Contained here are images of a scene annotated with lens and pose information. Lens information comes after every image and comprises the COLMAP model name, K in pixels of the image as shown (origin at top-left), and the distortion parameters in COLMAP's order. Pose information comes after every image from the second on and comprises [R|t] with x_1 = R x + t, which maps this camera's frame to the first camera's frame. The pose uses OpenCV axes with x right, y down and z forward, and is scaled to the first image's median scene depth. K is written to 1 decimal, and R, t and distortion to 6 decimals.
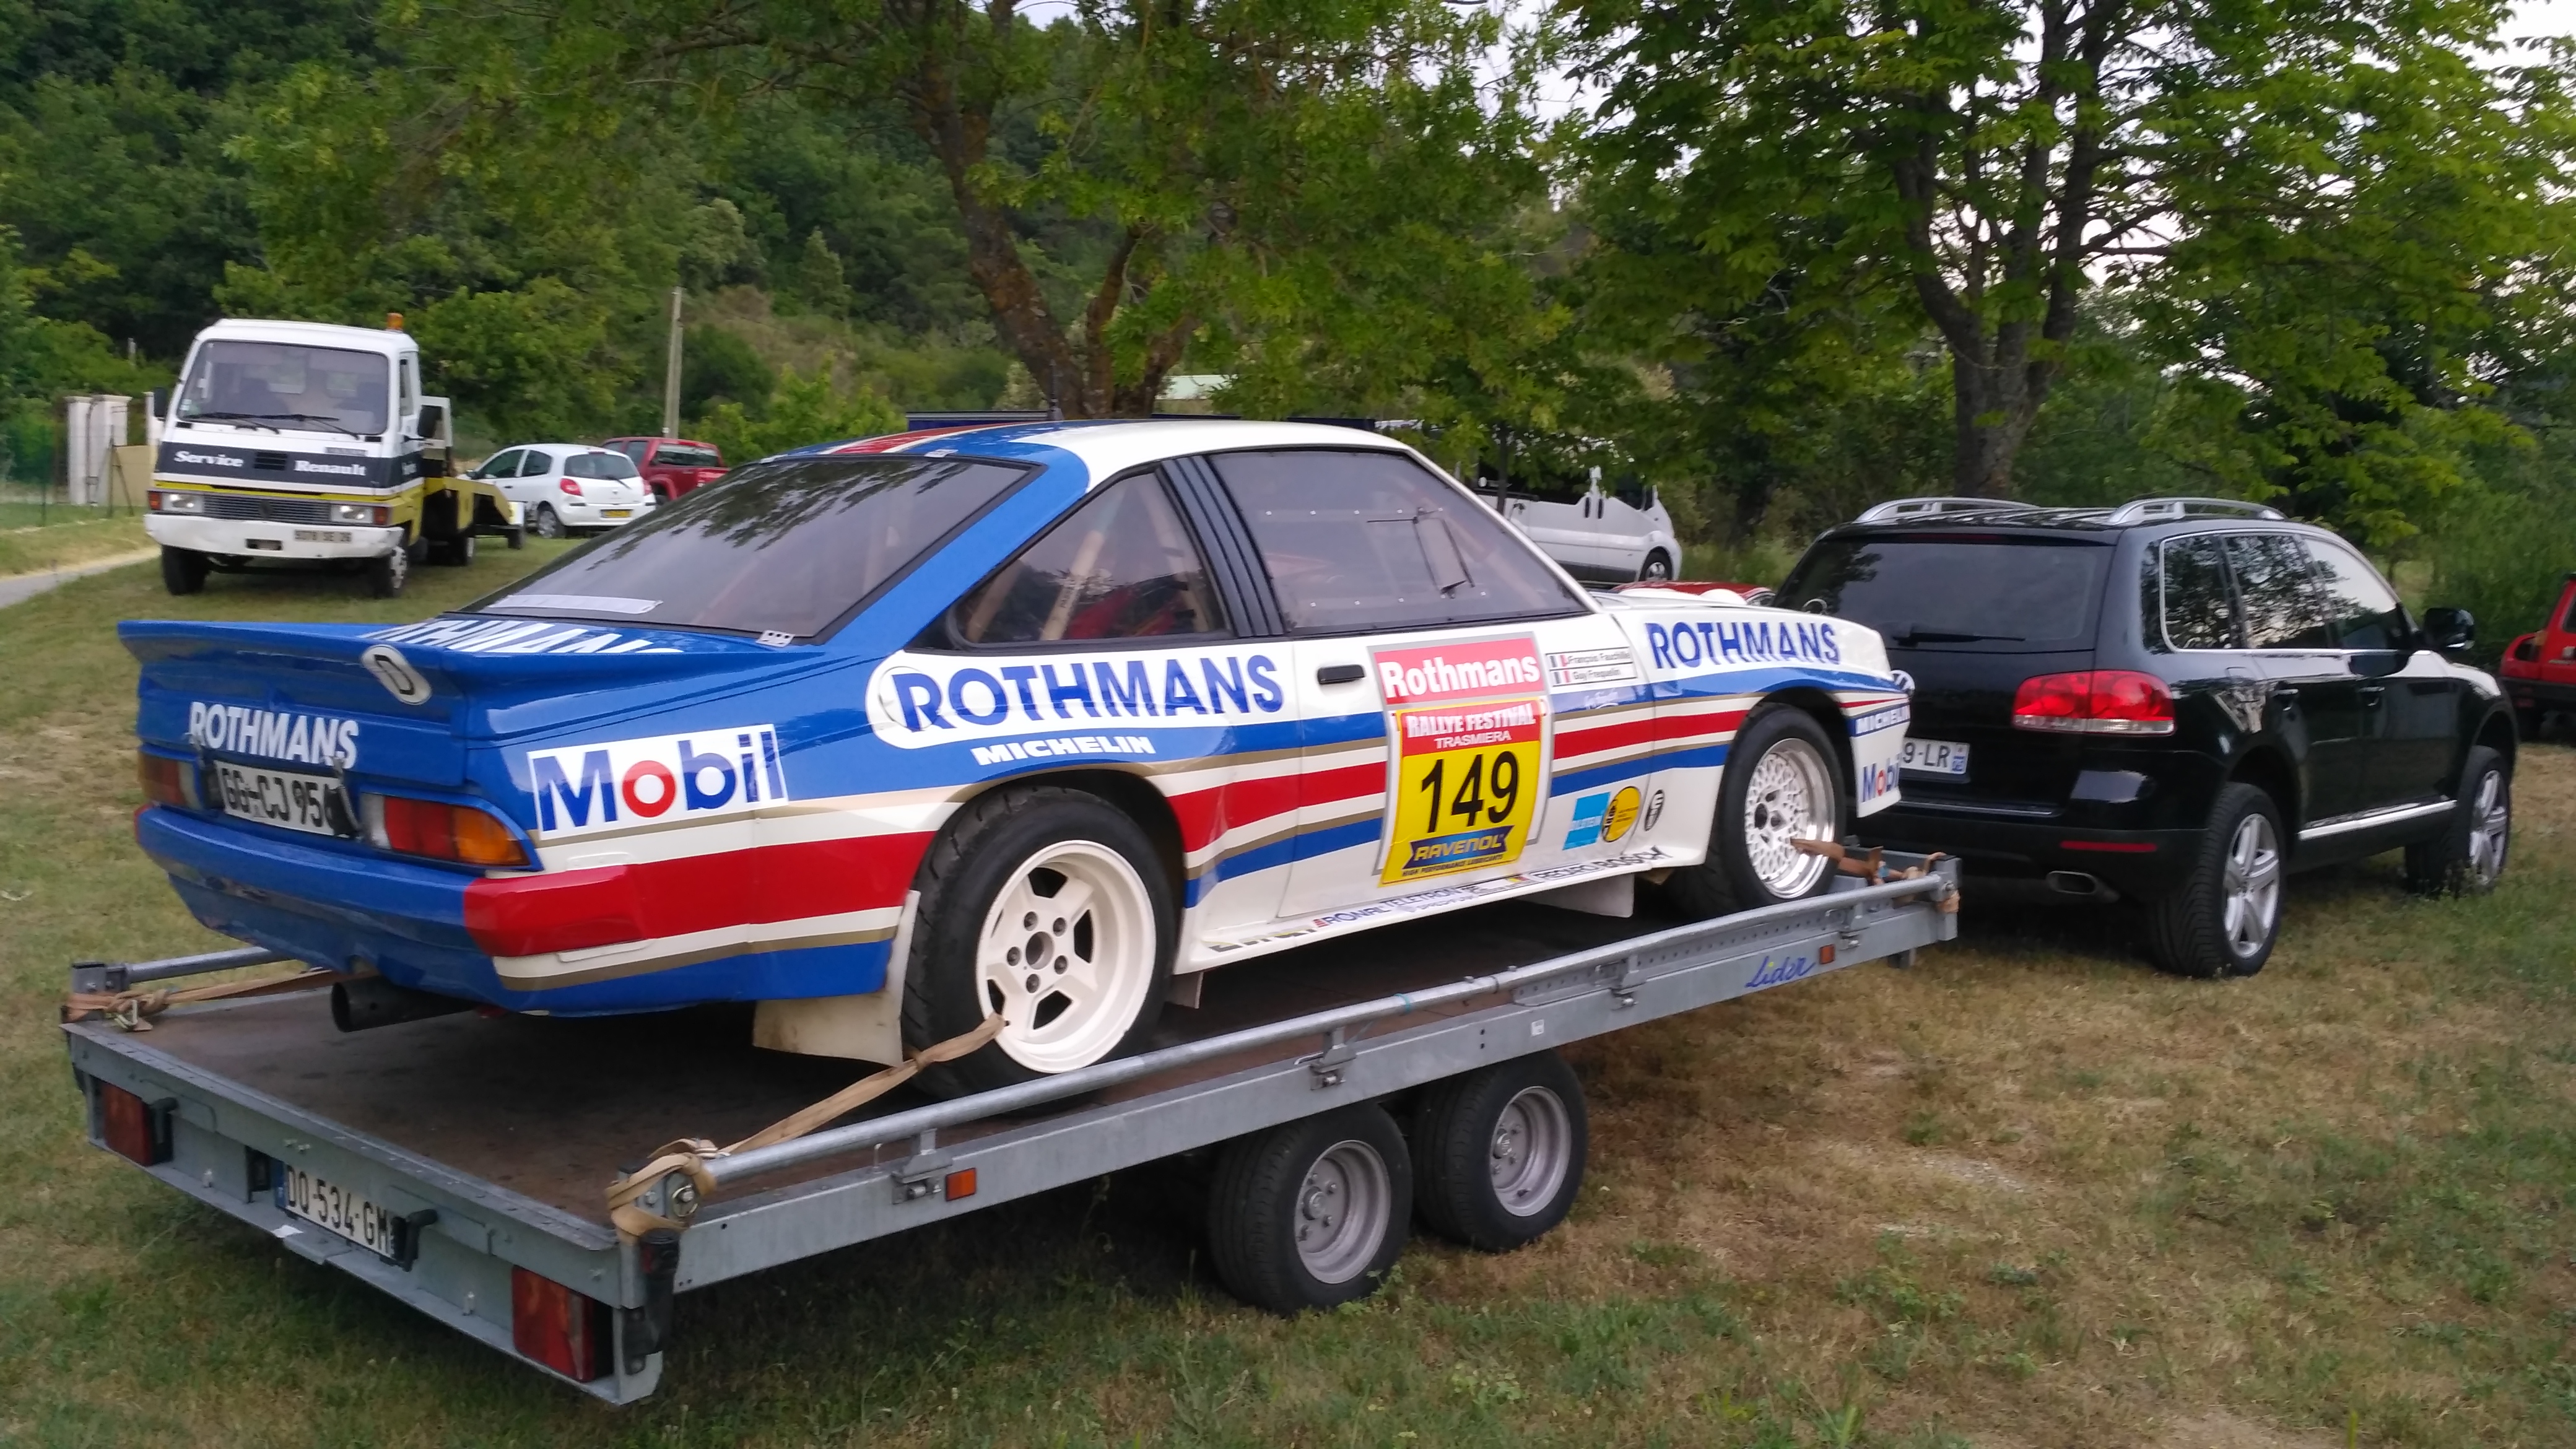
lens RADIAL K [[2285.9, 0, 1288.0], [0, 2285.9, 724.5], [0, 0, 1]] dist [0.139788, -0.376340]
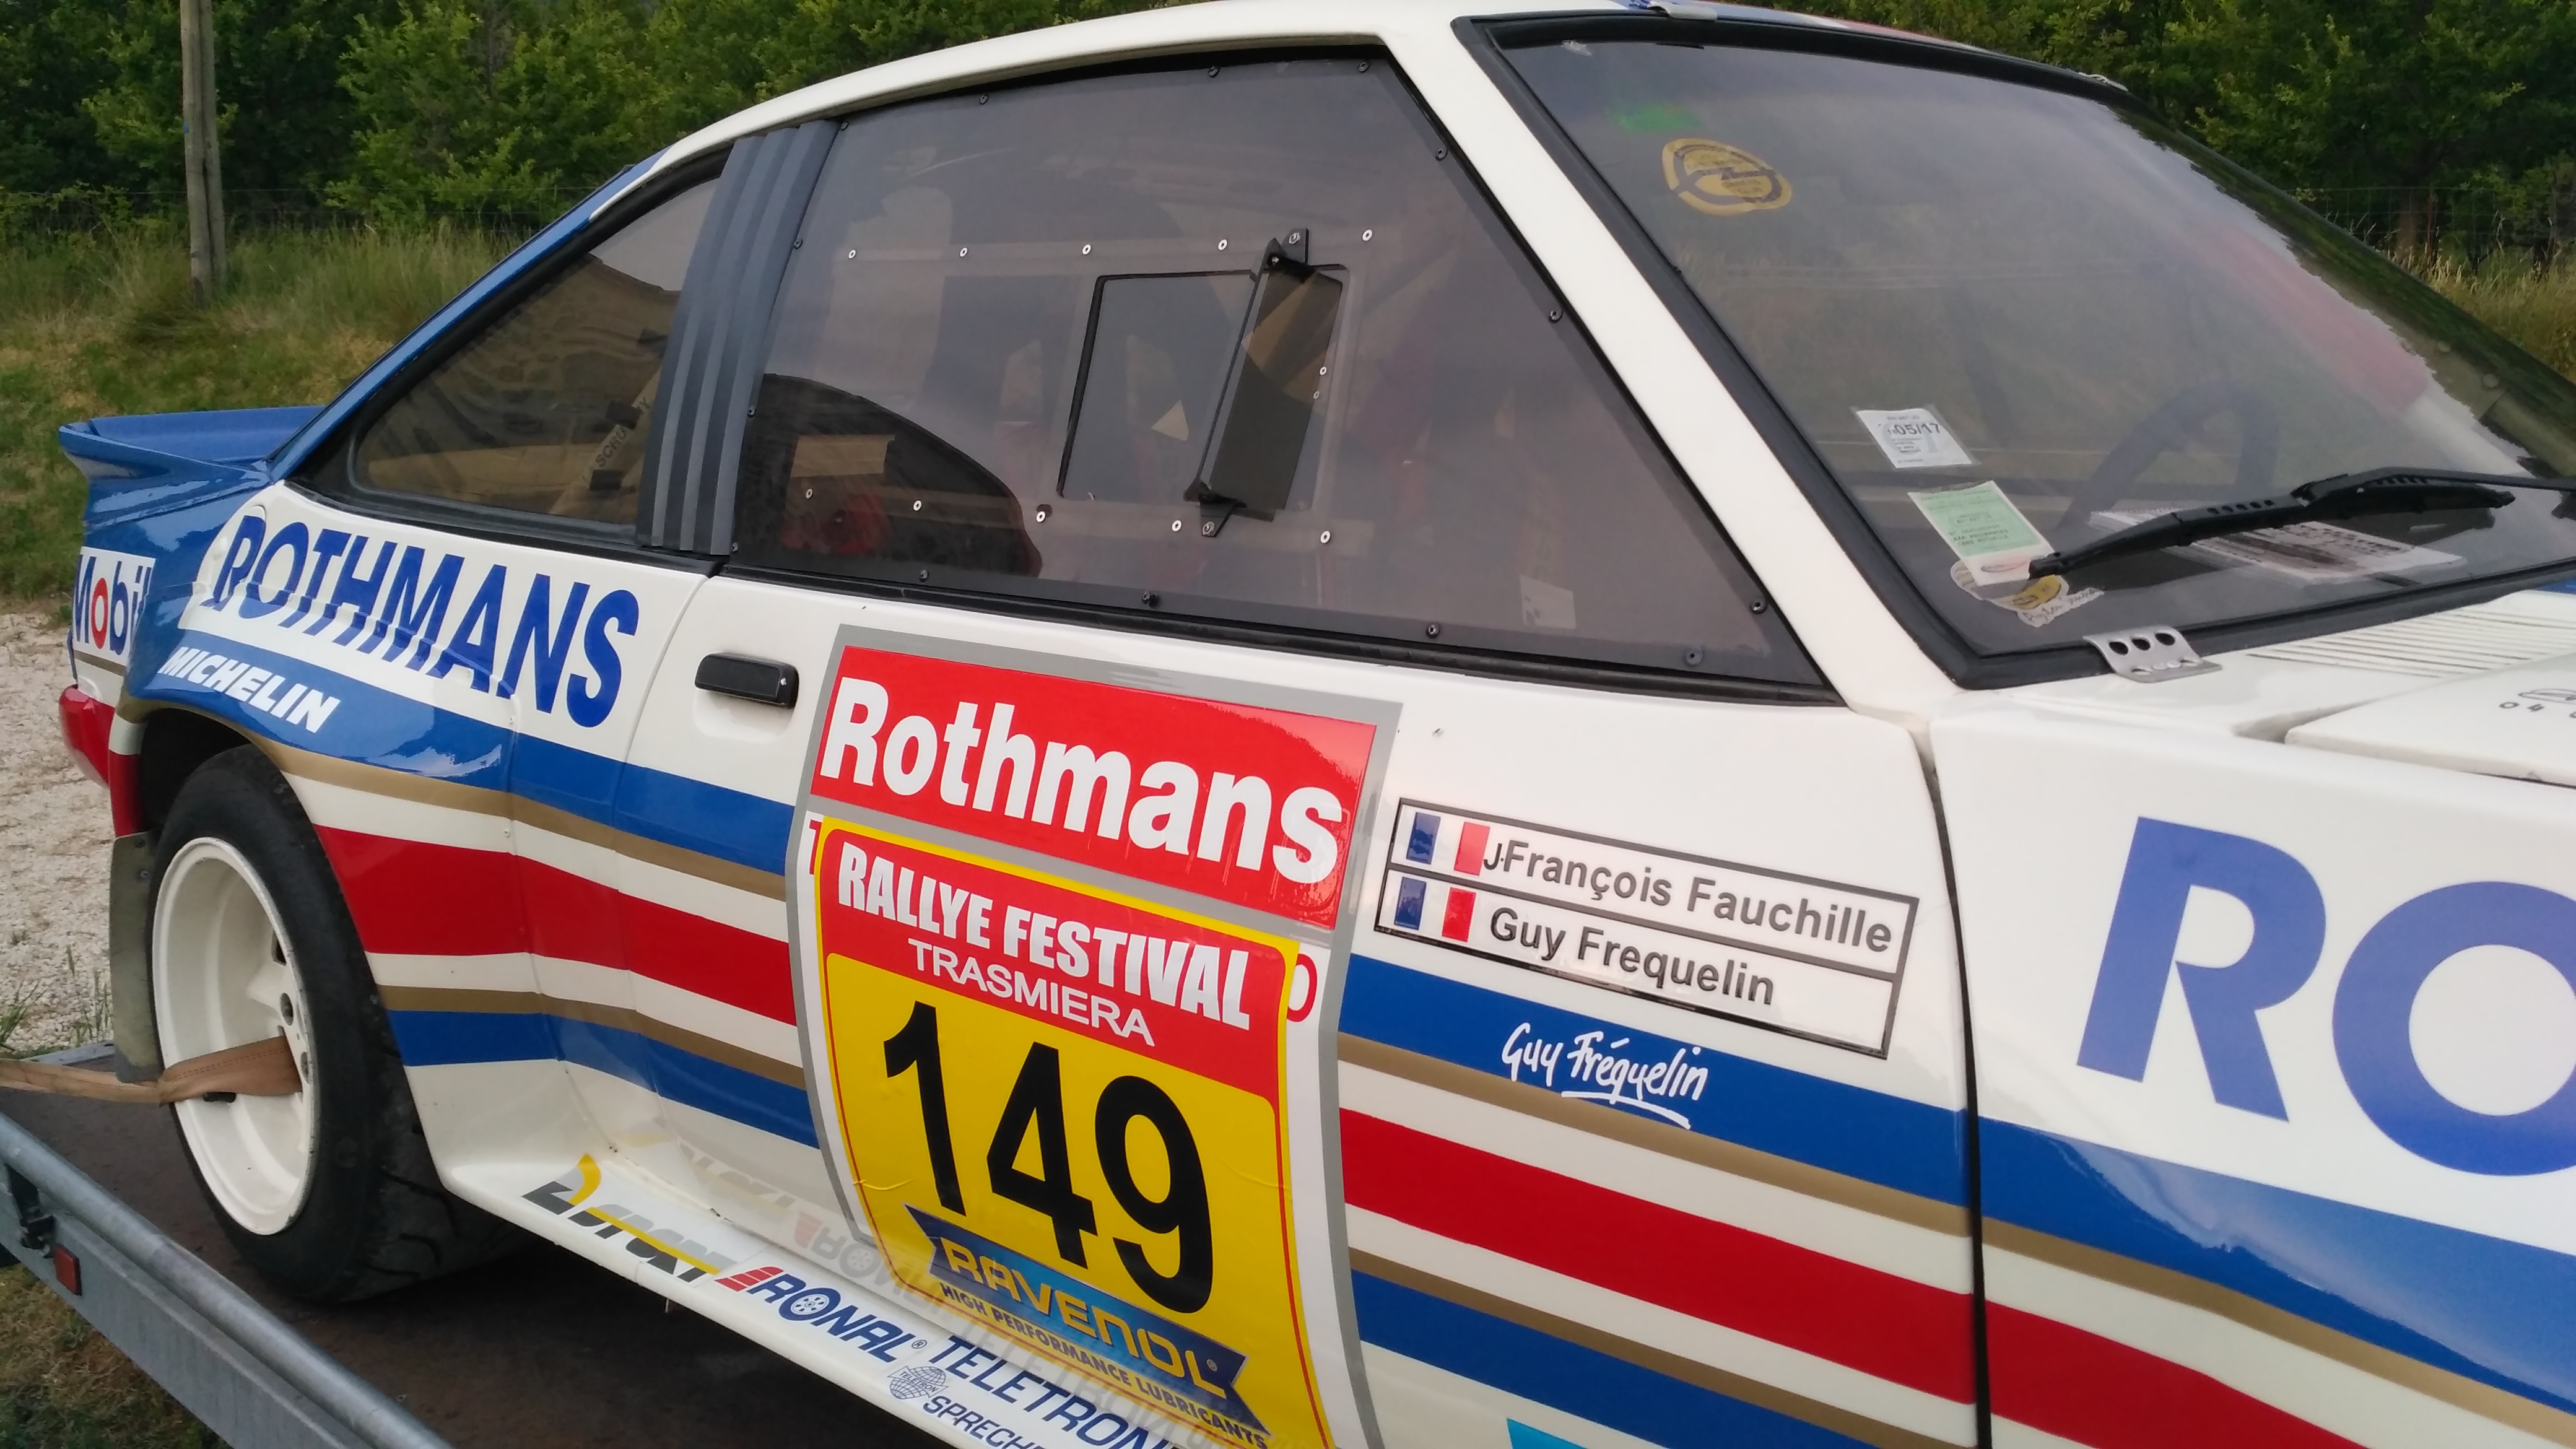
lens RADIAL K [[2285.9, 0, 1288.0], [0, 2285.9, 724.5], [0, 0, 1]] dist [0.139788, -0.376340]
pose [[-0.011499, 0.181397, -0.983343, 0.378102], [-0.095774, 0.978687, 0.181658, -0.087907], [0.995337, 0.096268, 0.006120, 1.030704]]
